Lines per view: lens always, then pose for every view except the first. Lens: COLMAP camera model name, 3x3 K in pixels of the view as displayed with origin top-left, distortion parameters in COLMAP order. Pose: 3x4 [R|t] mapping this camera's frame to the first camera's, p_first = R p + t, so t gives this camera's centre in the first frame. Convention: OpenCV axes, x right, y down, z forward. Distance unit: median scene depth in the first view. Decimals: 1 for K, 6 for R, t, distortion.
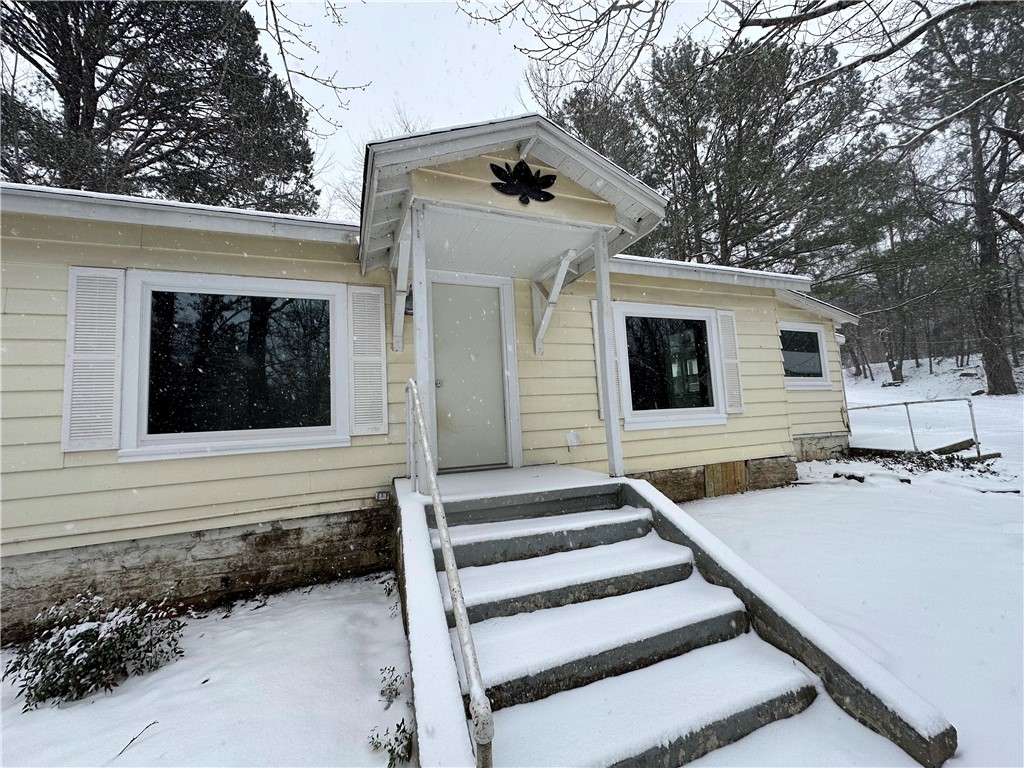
lens RADIAL K [[408.3, 0, 512.0], [0, 408.3, 384.0], [0, 0, 1]] dist [-0.000013, 0.000000]
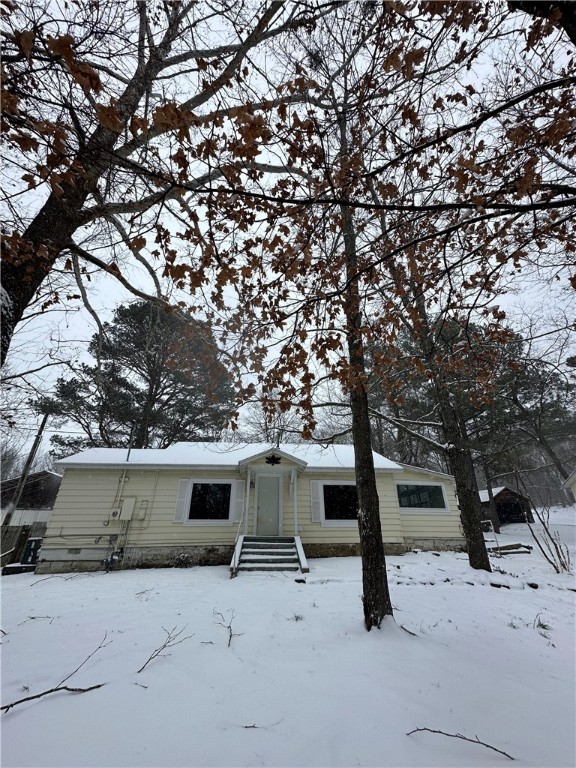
lens RADIAL K [[306.2, 0, 288.0], [0, 306.2, 384.0], [0, 0, 1]] dist [-0.000013, 0.000000]
pose [[0.965788, -0.072086, -0.249113, 0.858849], [-0.023745, 0.931976, -0.361742, -0.051501], [0.258244, 0.355281, 0.898379, -1.795423]]
